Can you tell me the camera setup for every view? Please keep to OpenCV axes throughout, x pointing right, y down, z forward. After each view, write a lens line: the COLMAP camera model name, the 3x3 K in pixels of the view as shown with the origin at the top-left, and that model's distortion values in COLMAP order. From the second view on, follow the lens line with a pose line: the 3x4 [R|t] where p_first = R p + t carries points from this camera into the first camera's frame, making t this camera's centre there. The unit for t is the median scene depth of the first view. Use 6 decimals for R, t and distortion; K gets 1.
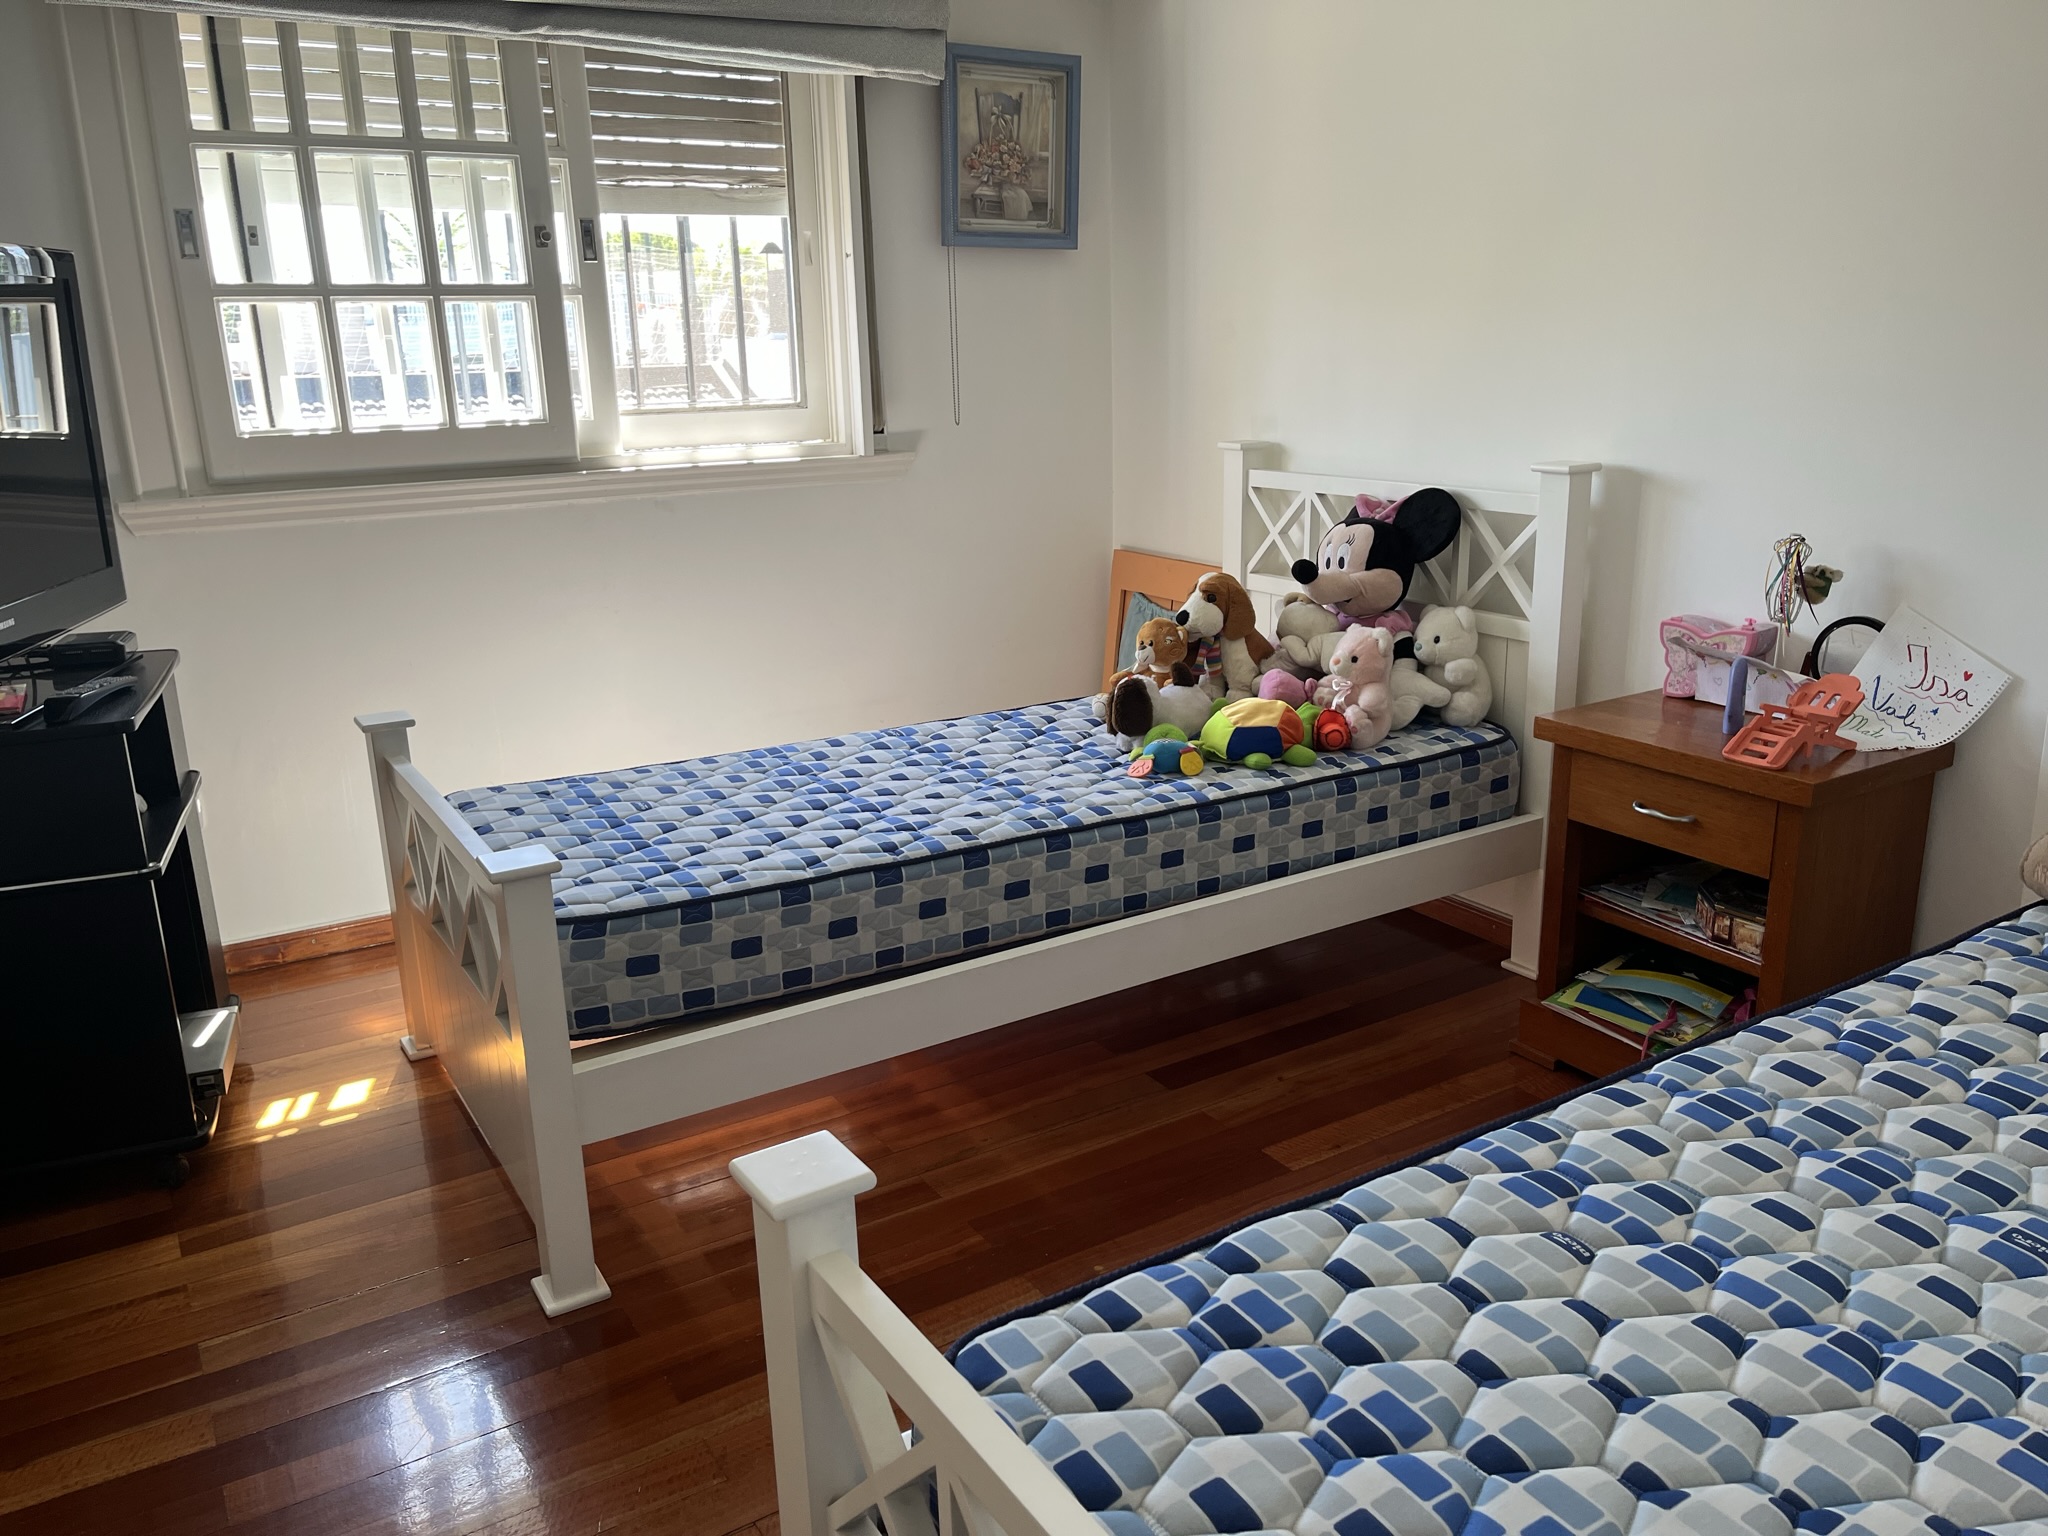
lens RADIAL K [[1565.6, 0, 1030.2], [0, 1565.6, 754.5], [0, 0, 1]] dist [0.060492, -0.072884]
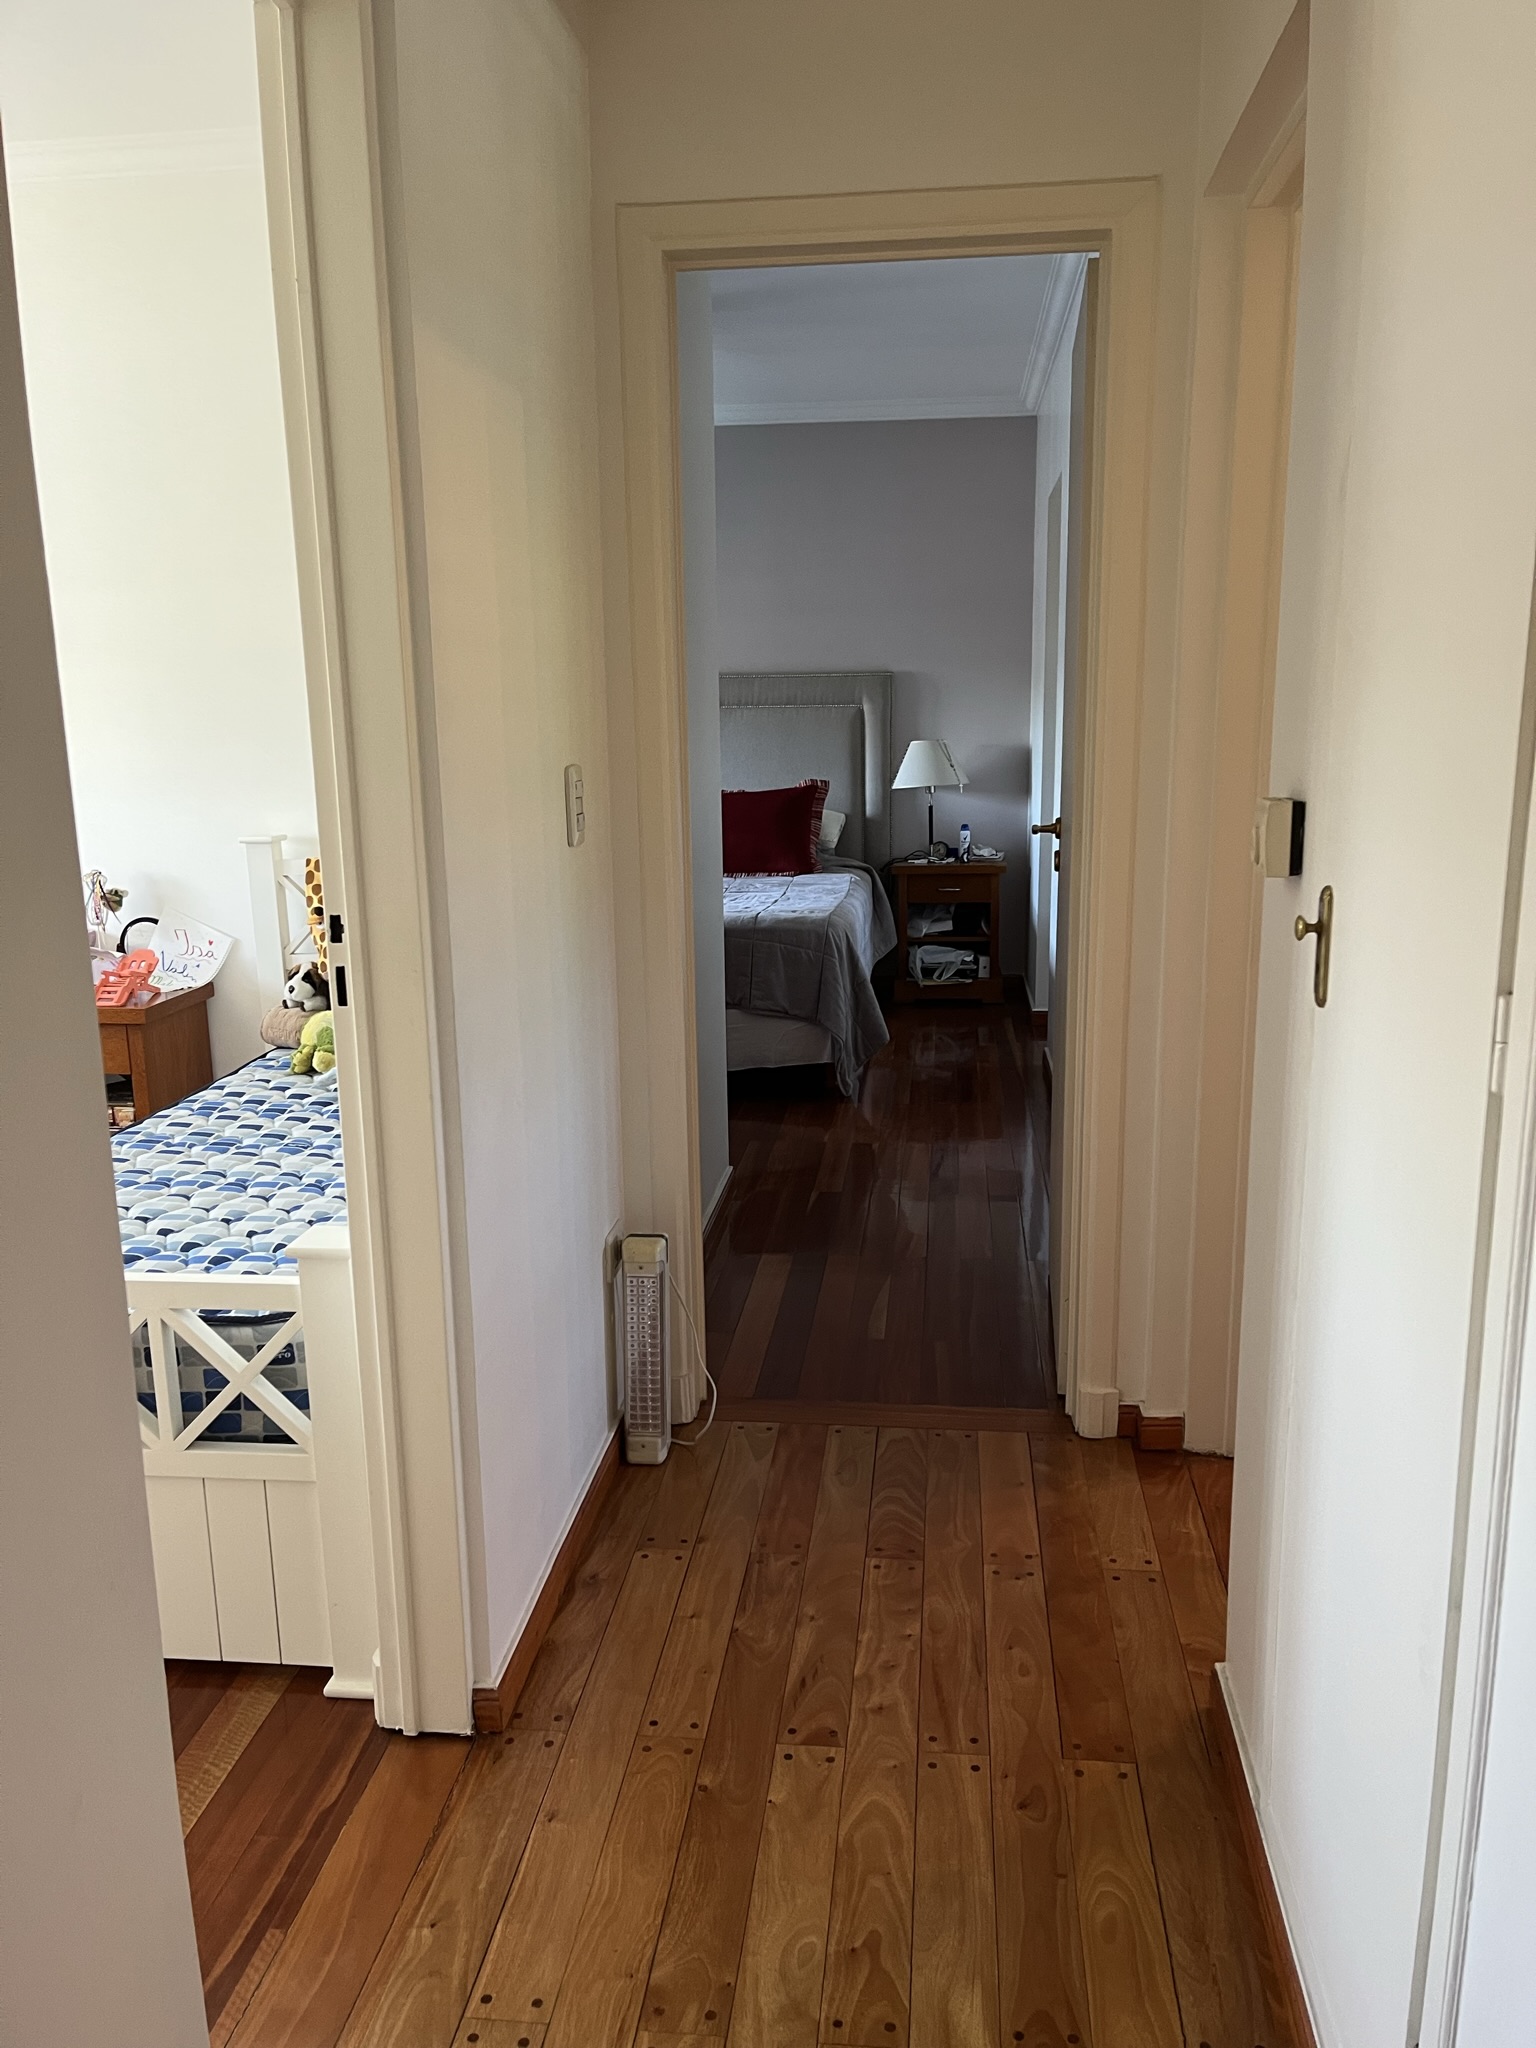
lens RADIAL K [[1565.6, 0, 767.5], [0, 1565.6, 1020.9], [0, 0, 1]] dist [0.060492, -0.072884]
pose [[0.624327, -0.148545, 0.766910, -0.493635], [0.216053, 0.976292, 0.013216, 0.196555], [-0.750691, 0.157442, 0.641619, -0.746269]]
